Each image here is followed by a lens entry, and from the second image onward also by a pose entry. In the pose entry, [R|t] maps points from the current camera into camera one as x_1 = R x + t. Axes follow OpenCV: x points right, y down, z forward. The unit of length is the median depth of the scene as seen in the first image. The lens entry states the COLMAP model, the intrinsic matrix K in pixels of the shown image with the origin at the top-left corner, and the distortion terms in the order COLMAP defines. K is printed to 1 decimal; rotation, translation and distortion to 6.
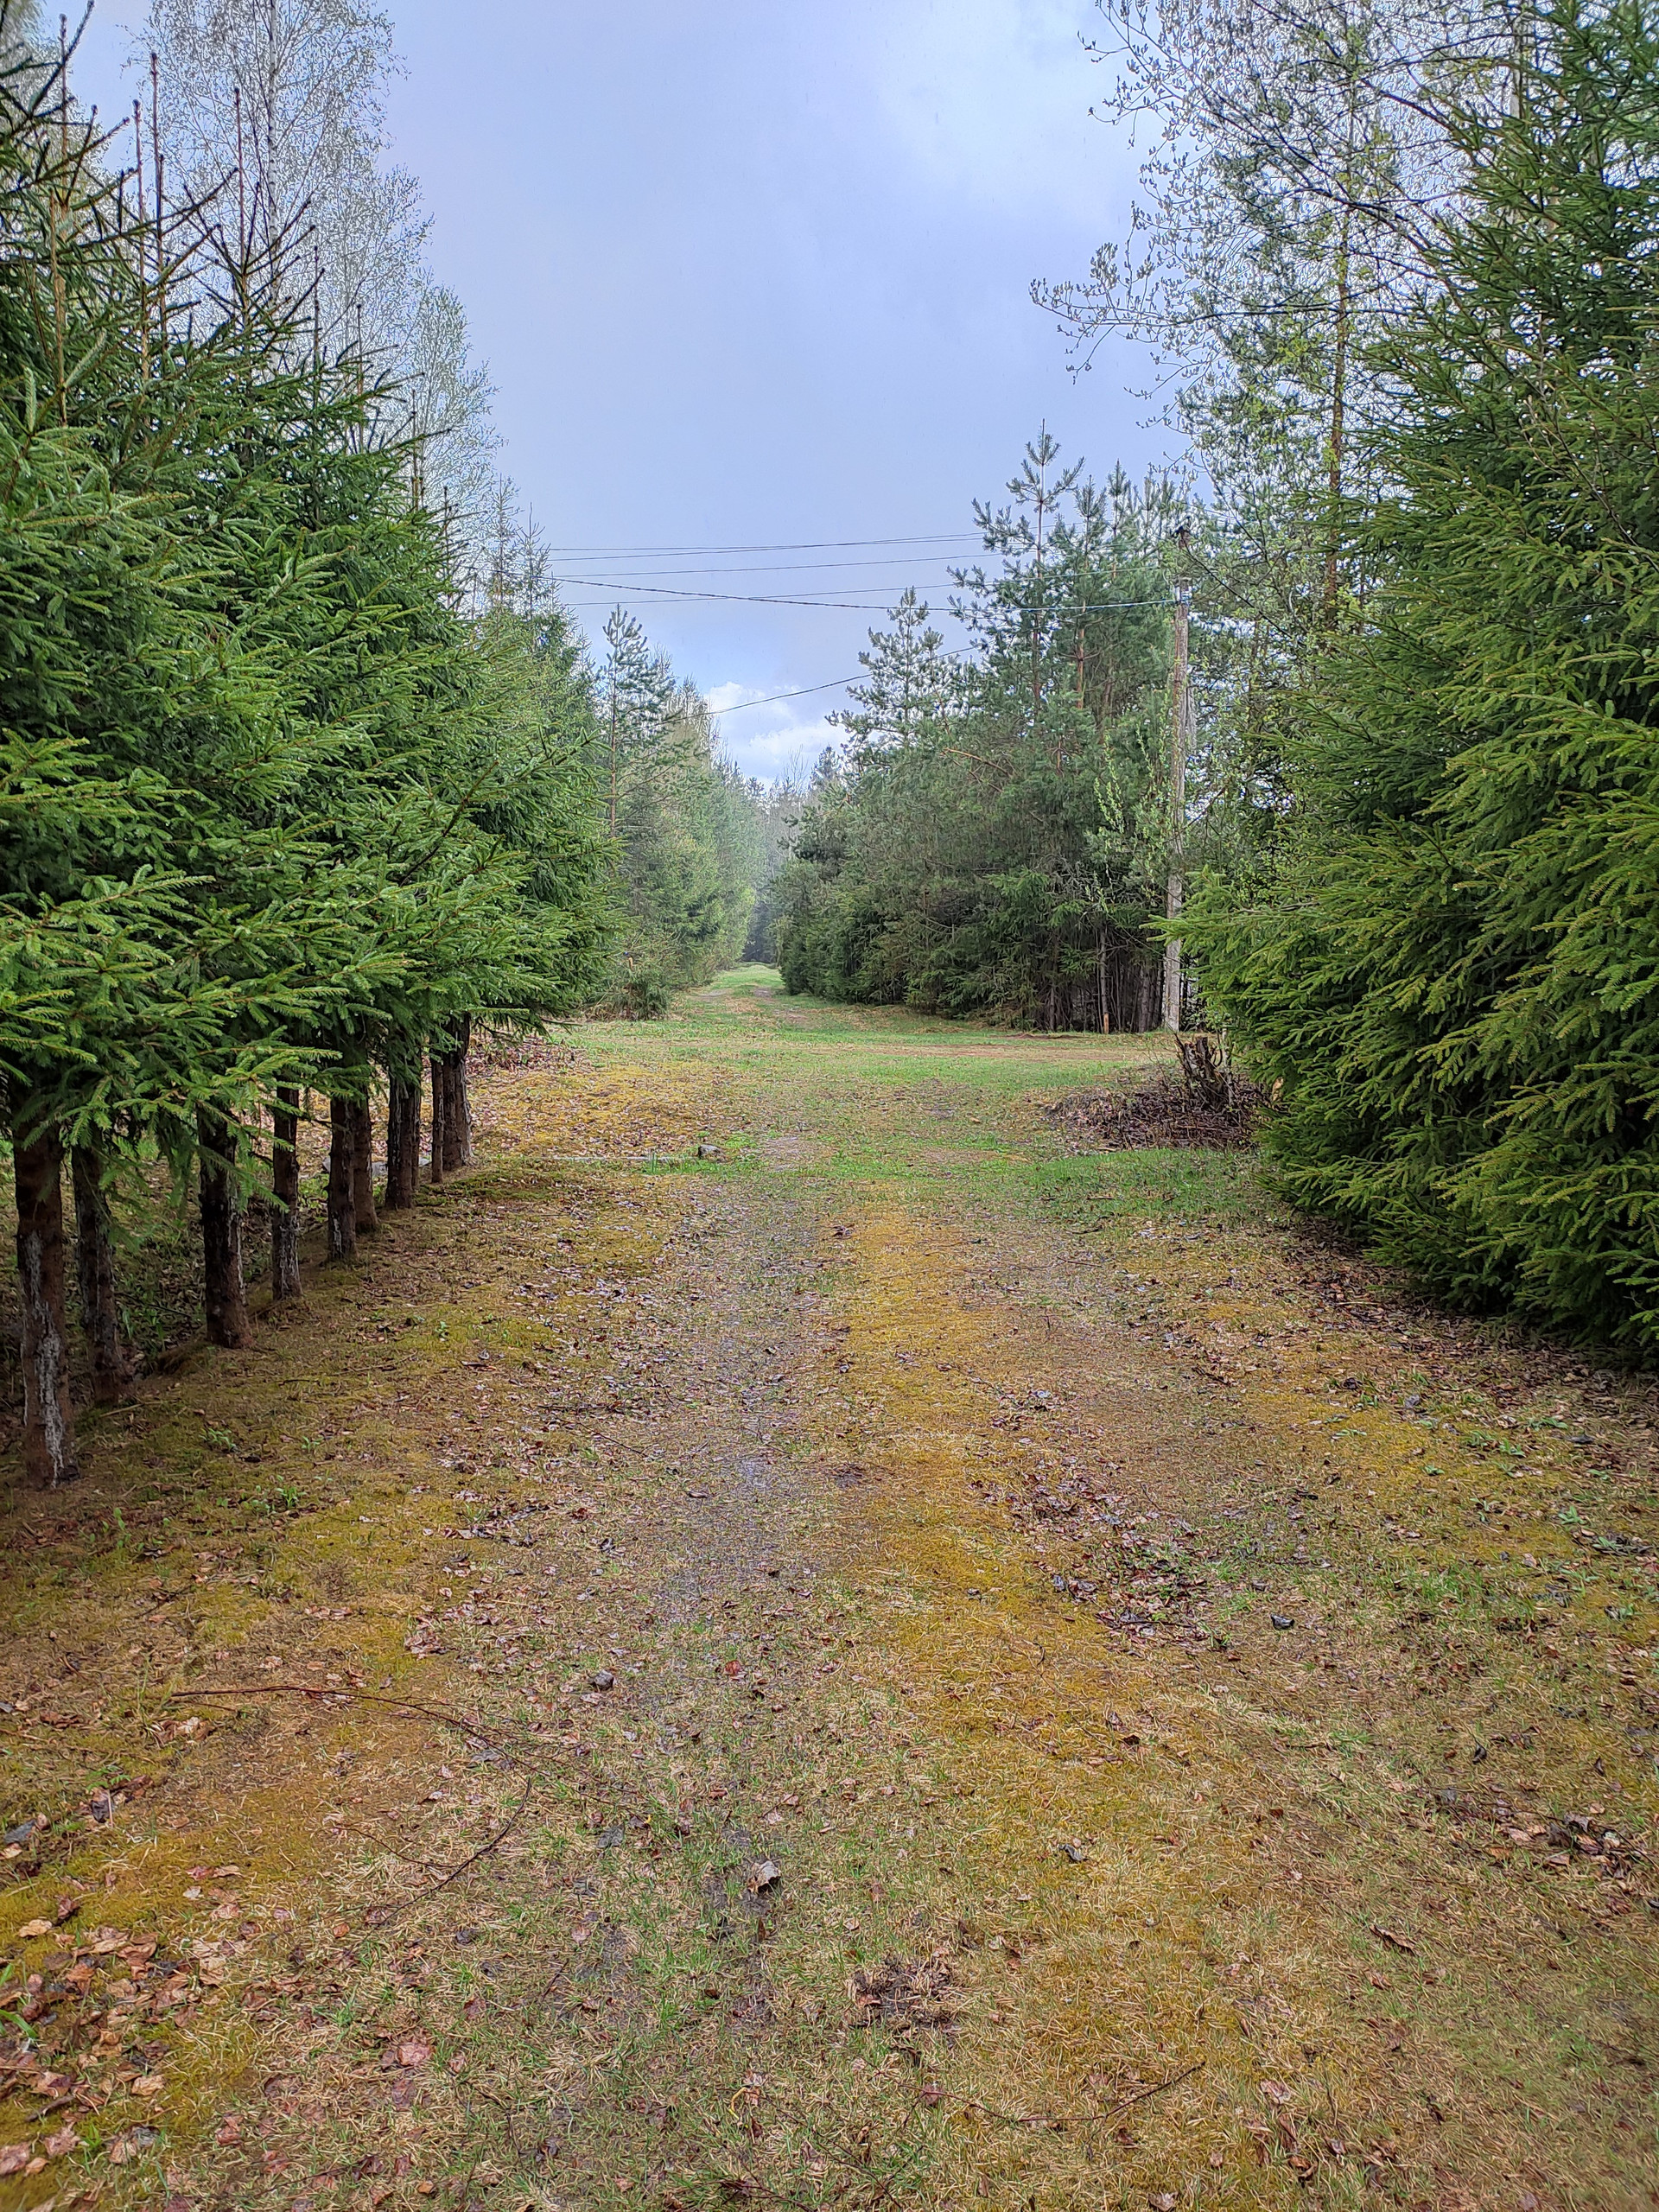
lens RADIAL K [[1633.0, 0, 828.6], [0, 1633.0, 1106.8], [0, 0, 1]] dist [0.059041, -0.045587]
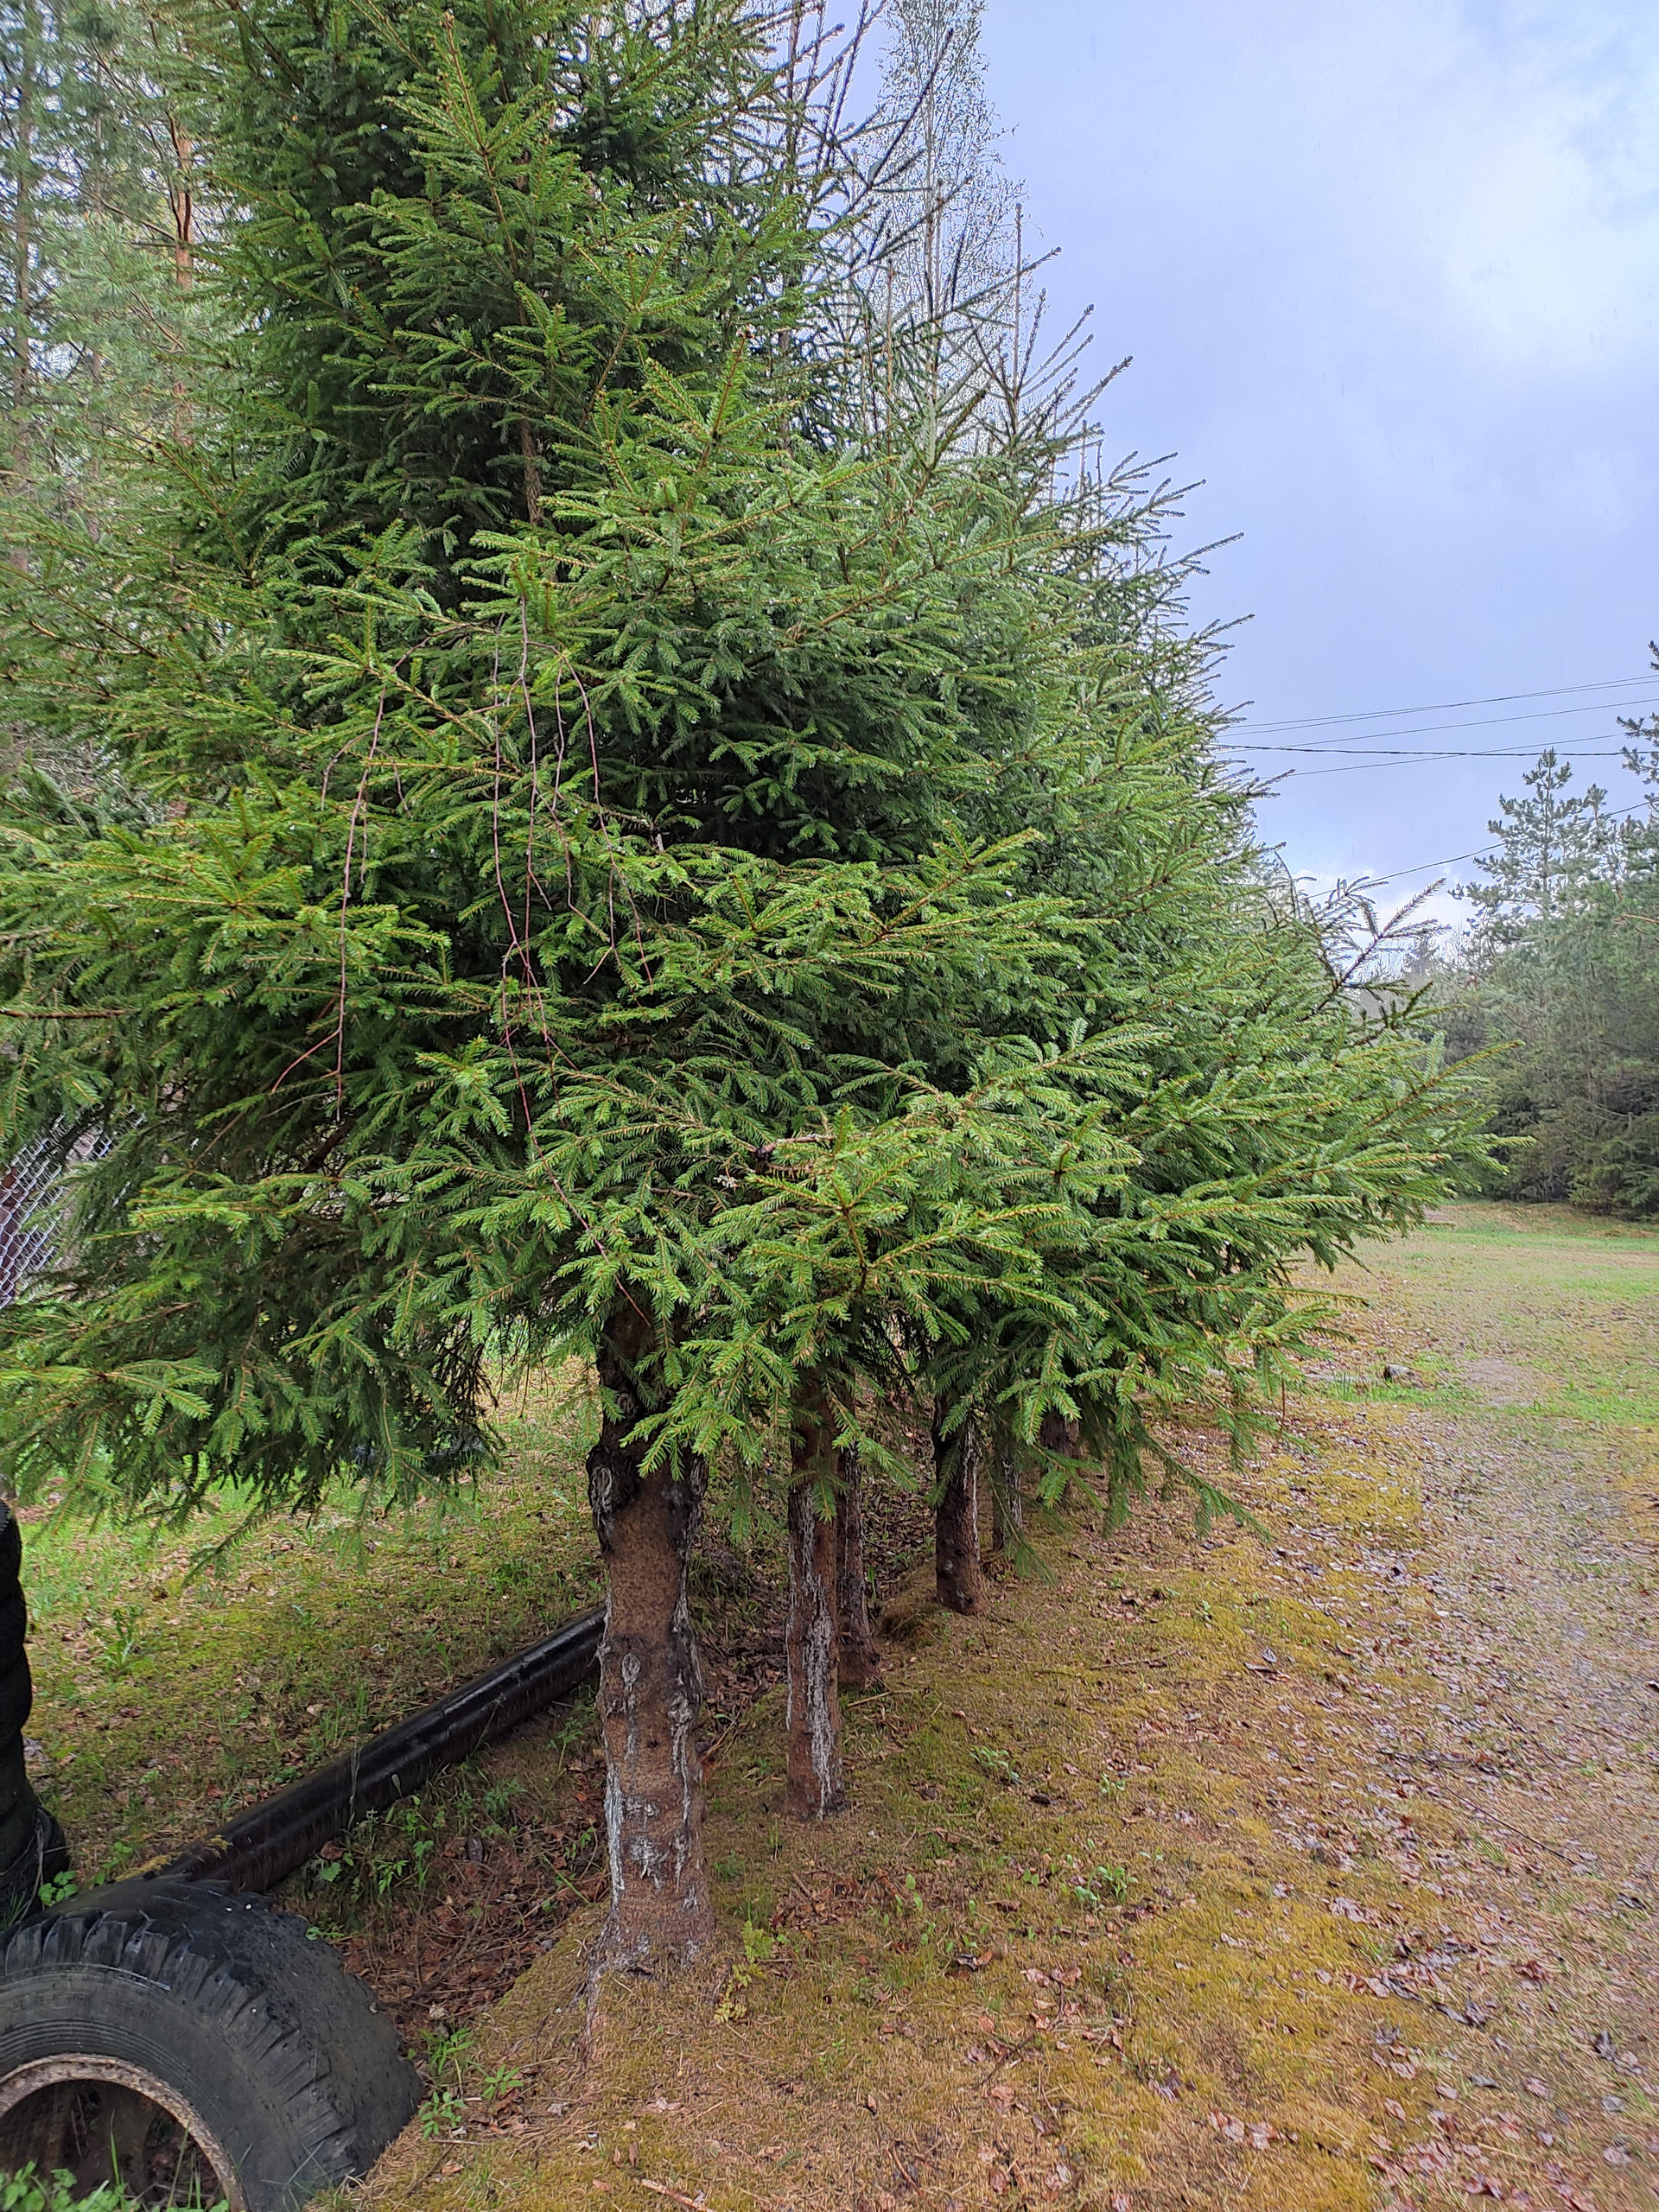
lens RADIAL K [[1633.0, 0, 820.3], [0, 1633.0, 1102.3], [0, 0, 1]] dist [0.059041, -0.045587]
pose [[0.940348, -0.001842, -0.340209, -0.117781], [-0.038047, 0.993143, -0.110539, -0.012765], [0.338080, 0.116889, 0.933830, 0.133536]]
